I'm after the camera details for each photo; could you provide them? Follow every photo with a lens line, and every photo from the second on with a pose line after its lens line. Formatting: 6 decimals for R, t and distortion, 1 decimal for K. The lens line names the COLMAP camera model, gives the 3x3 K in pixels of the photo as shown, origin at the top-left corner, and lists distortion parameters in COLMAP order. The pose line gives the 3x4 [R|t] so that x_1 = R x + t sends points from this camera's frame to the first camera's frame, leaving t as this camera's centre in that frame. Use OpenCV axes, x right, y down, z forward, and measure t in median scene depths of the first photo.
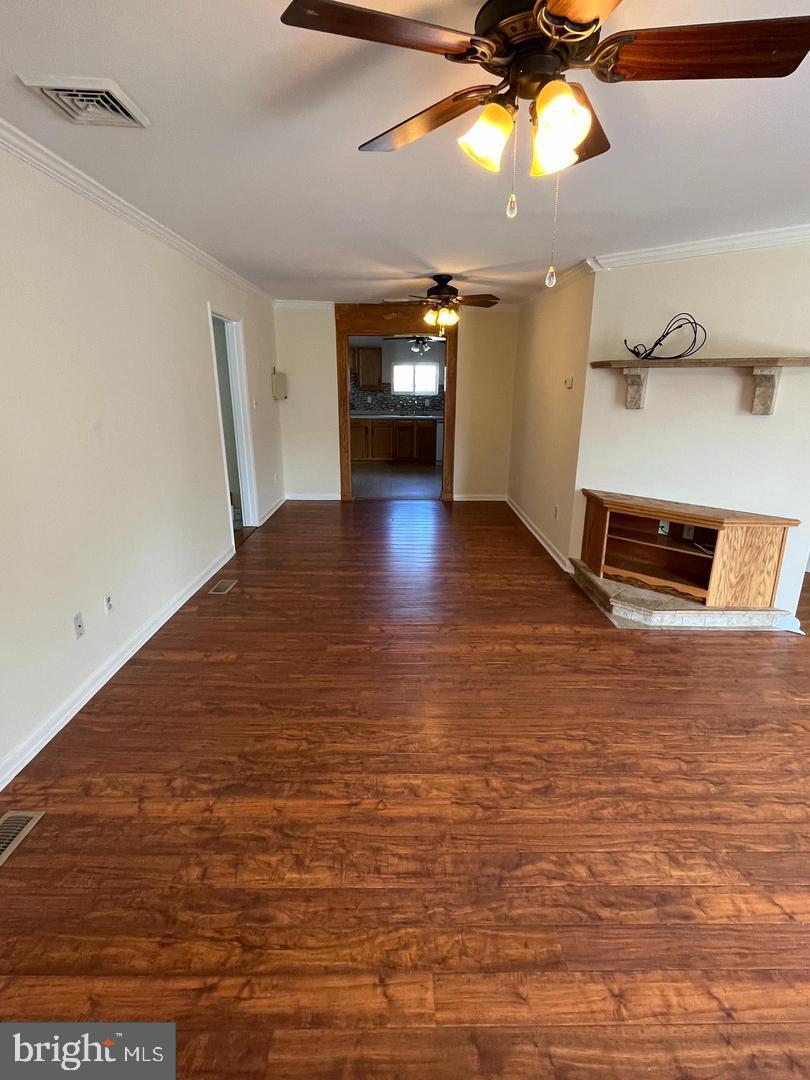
lens RADIAL K [[535.2, 0, 405.0], [0, 535.2, 540.0], [0, 0, 1]] dist [-0.004574, -0.001049]
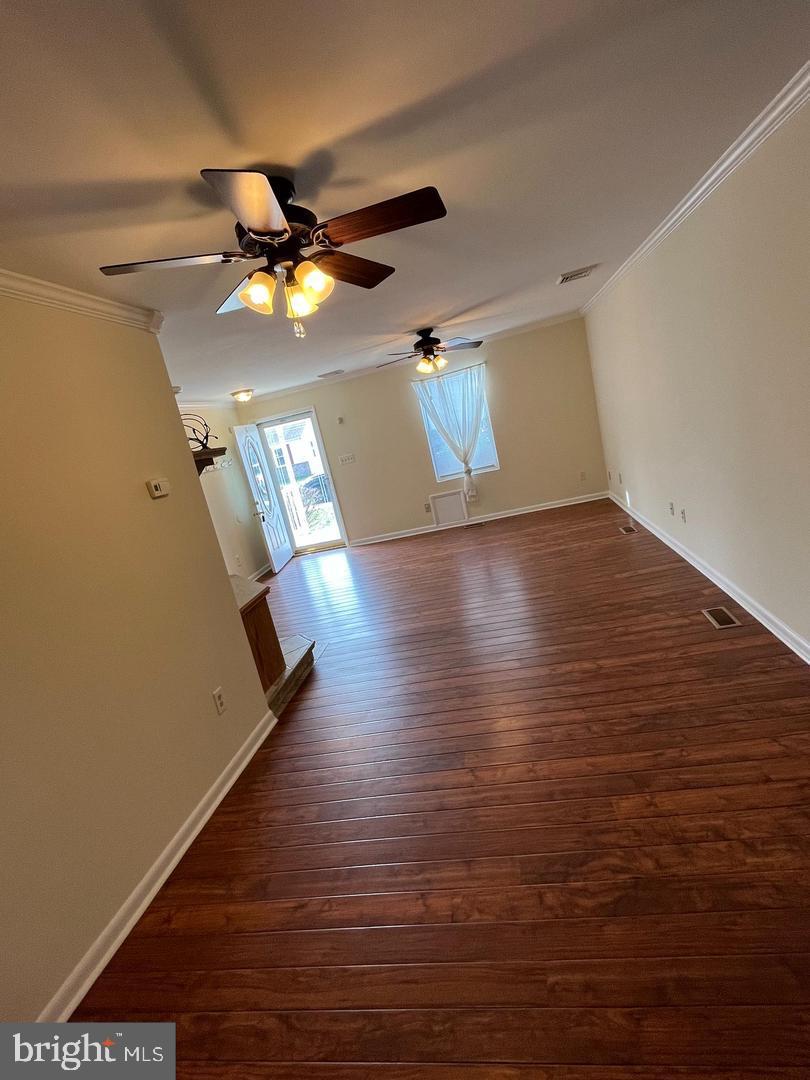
lens RADIAL K [[535.2, 0, 405.0], [0, 535.2, 540.0], [0, 0, 1]] dist [-0.004574, -0.001049]
pose [[-0.963341, 0.166611, 0.210274, -0.081094], [0.249404, 0.844977, 0.473087, -0.611002], [-0.098856, 0.508187, -0.855555, 1.991287]]
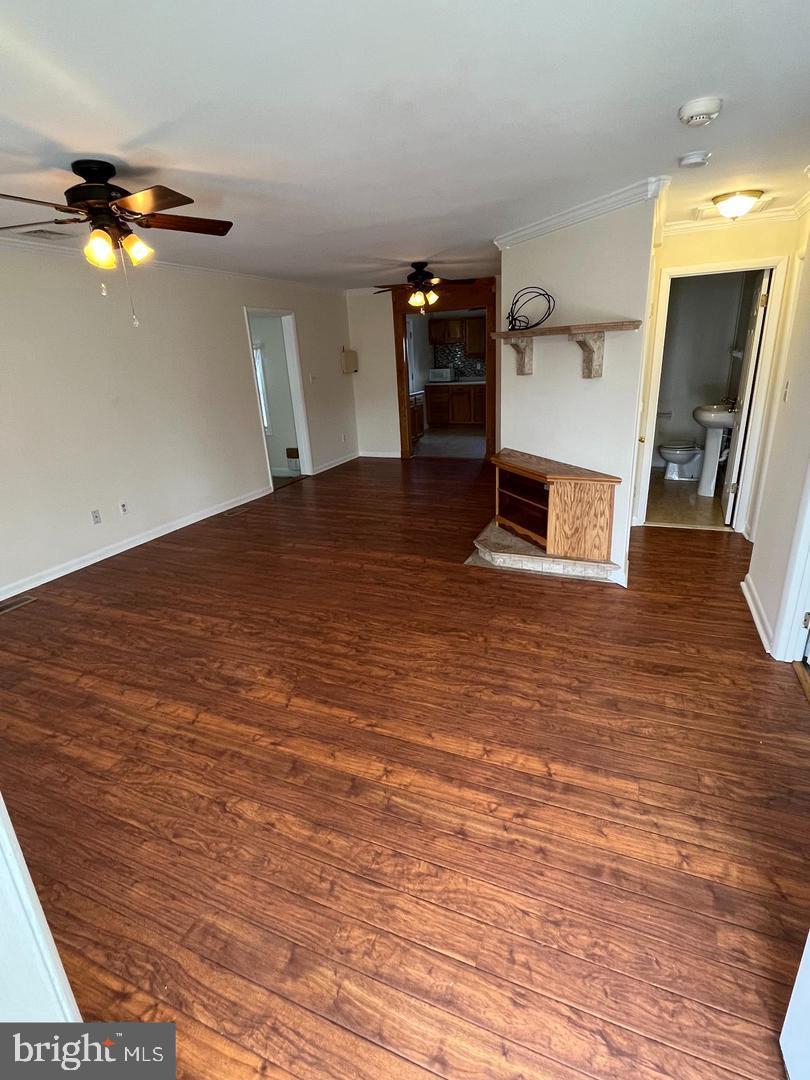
lens RADIAL K [[535.2, 0, 405.0], [0, 535.2, 540.0], [0, 0, 1]] dist [-0.004574, -0.001049]
pose [[0.909167, 0.087602, -0.407113, 0.775923], [-0.061855, 0.995187, 0.076006, 0.030051], [0.411812, -0.043920, 0.910210, -0.140722]]
